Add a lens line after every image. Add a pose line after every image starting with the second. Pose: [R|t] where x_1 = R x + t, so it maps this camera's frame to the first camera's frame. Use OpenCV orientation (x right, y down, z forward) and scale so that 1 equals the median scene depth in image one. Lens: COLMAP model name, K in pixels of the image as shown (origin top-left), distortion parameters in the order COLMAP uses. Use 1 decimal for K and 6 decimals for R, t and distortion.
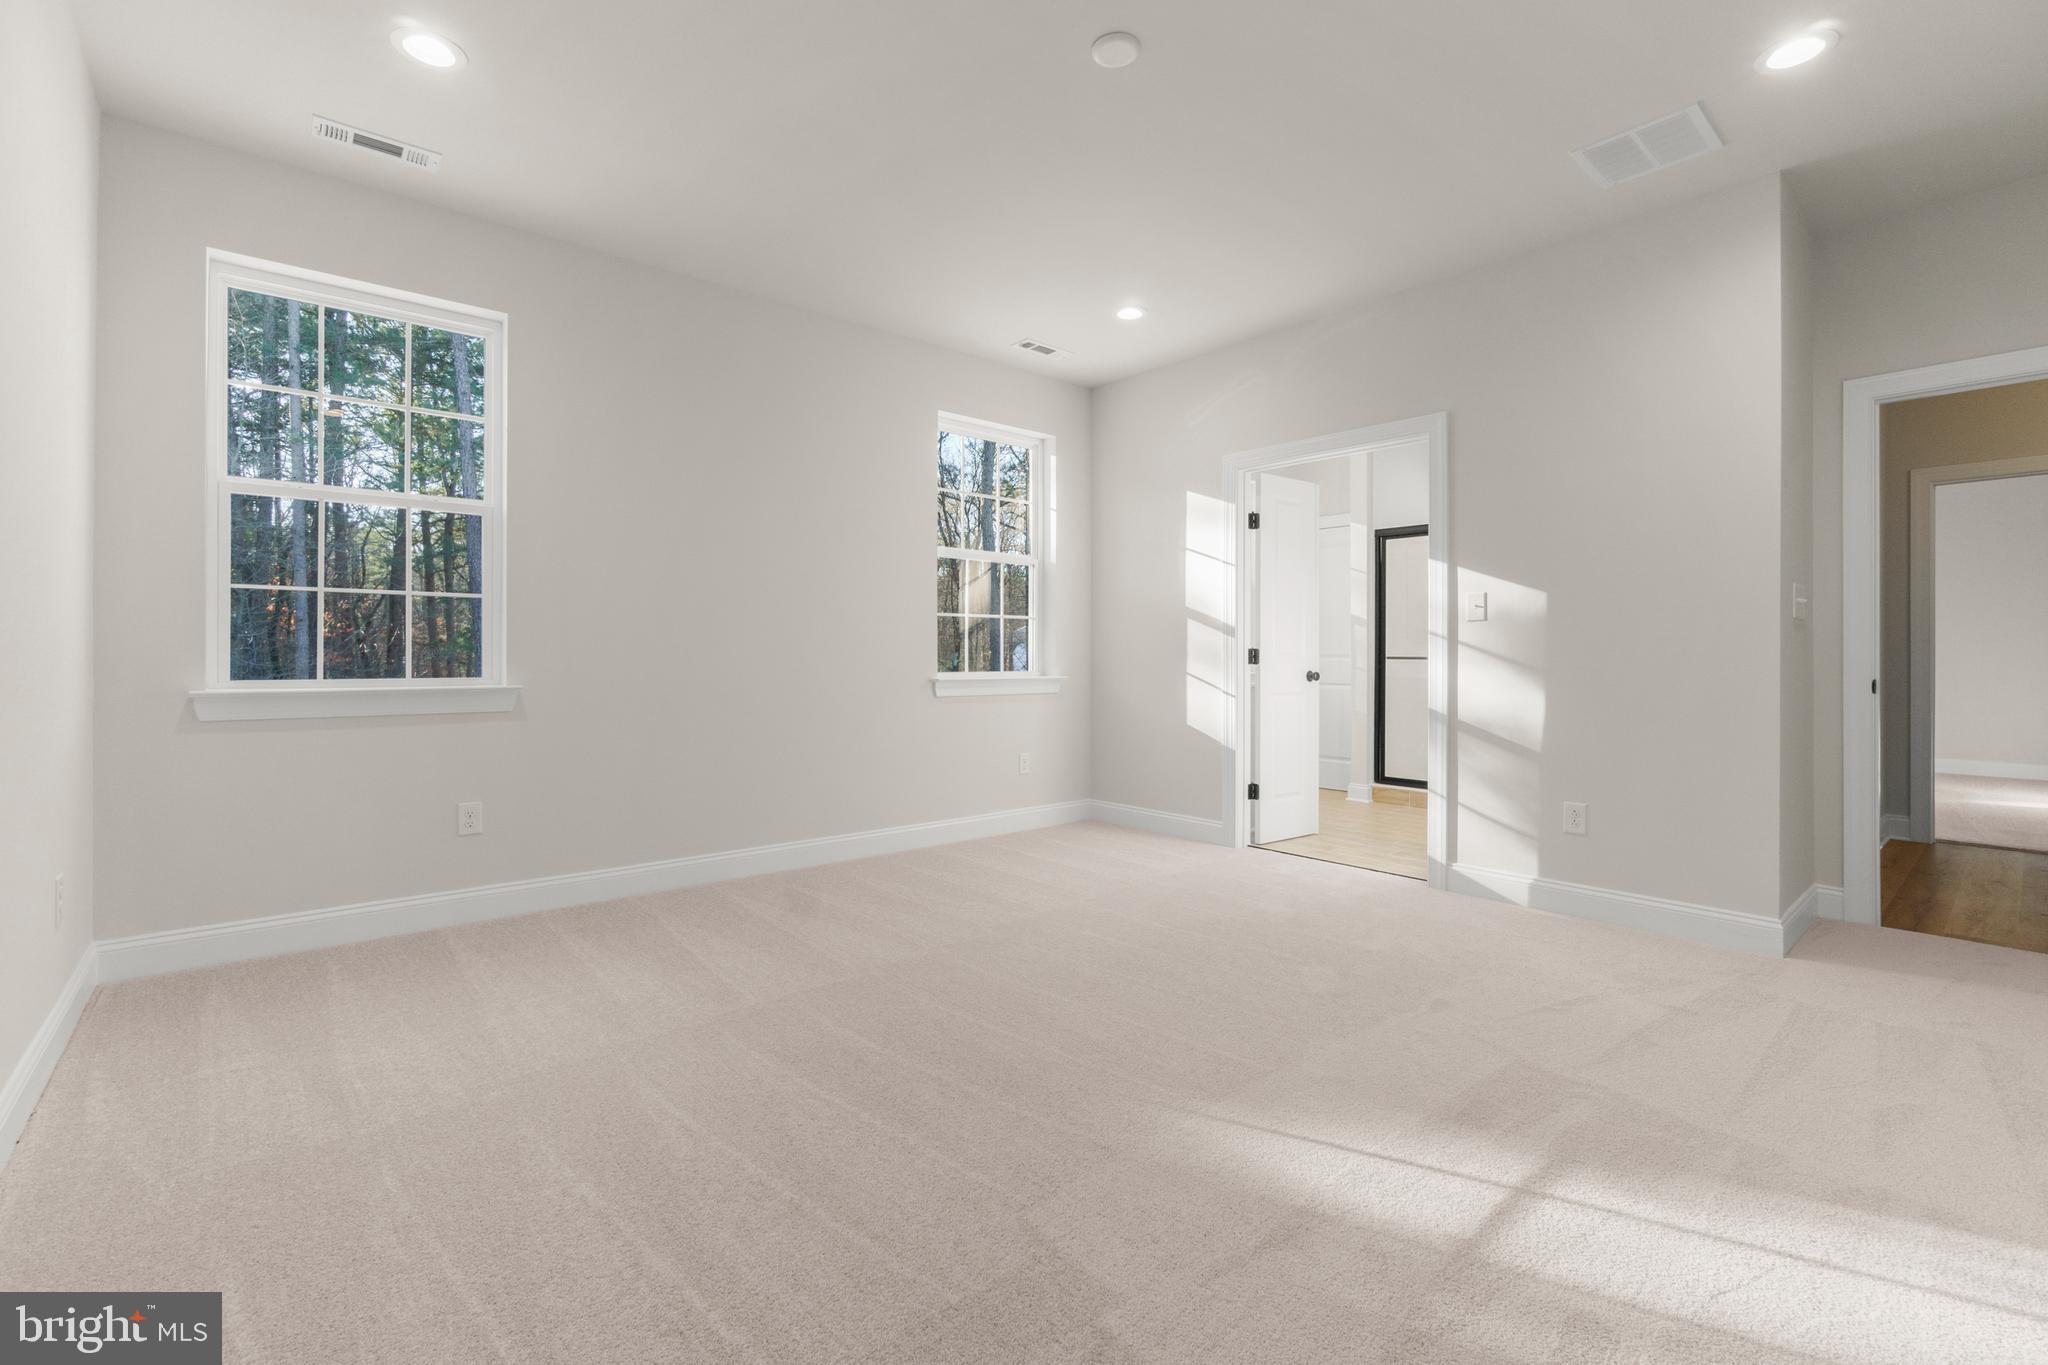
lens RADIAL K [[883.8, 0, 1025.4], [0, 883.8, 660.2], [0, 0, 1]] dist [-0.002132, -0.000041]
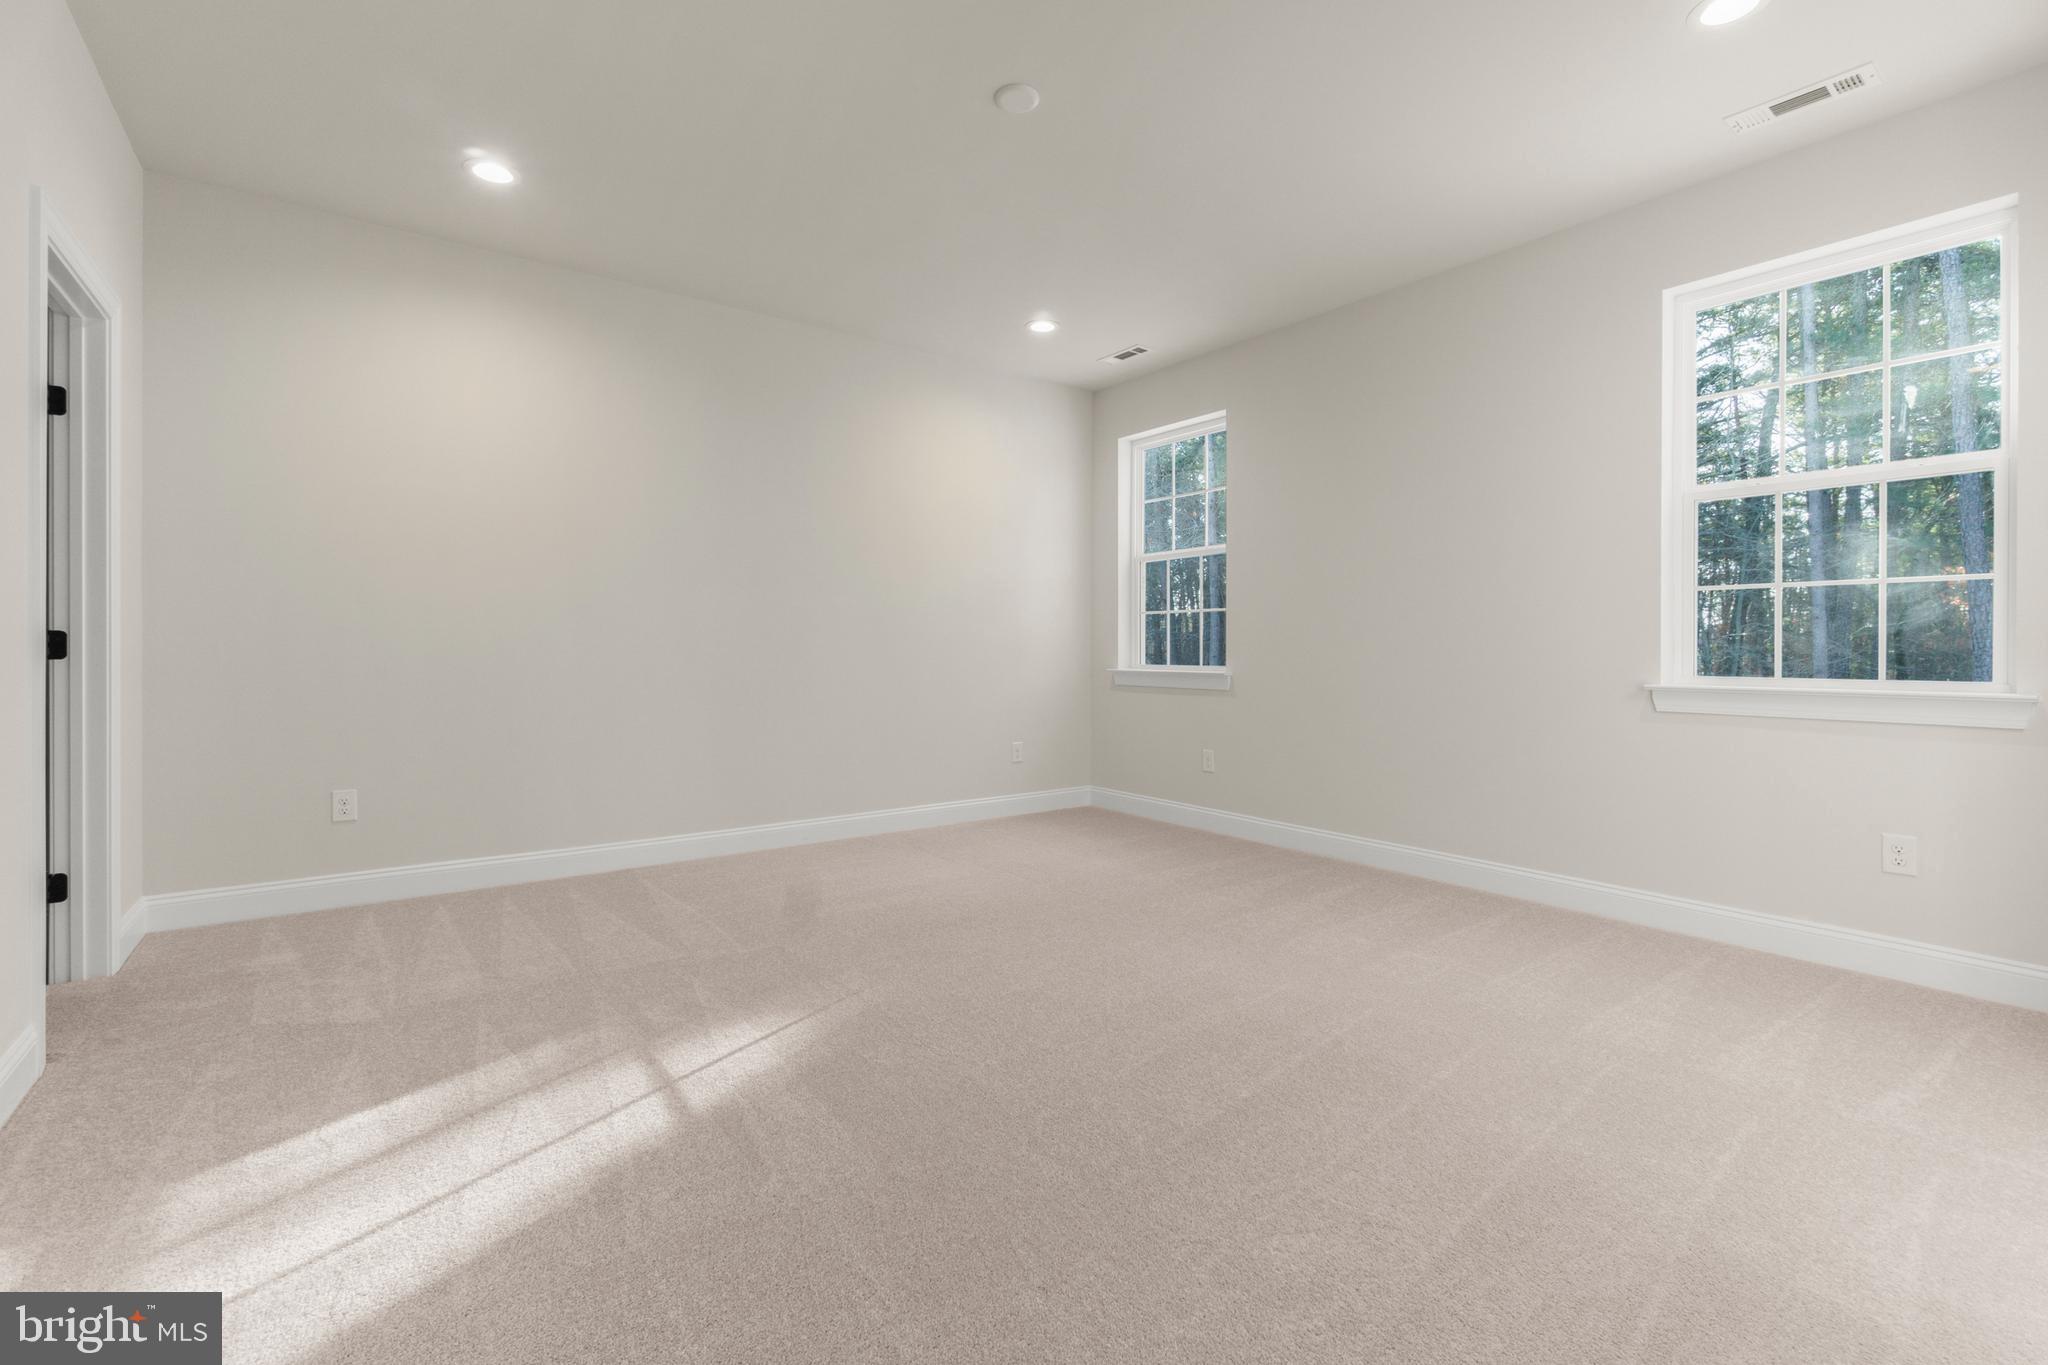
lens RADIAL K [[904.1, 0, 1023.3], [0, 904.1, 649.8], [0, 0, 1]] dist [0.030348, 0.000025]
pose [[-0.055966, -0.002039, -0.998431, 0.626421], [-0.008059, 0.999966, -0.001590, -0.001398], [0.998400, 0.007958, -0.055980, 0.540427]]
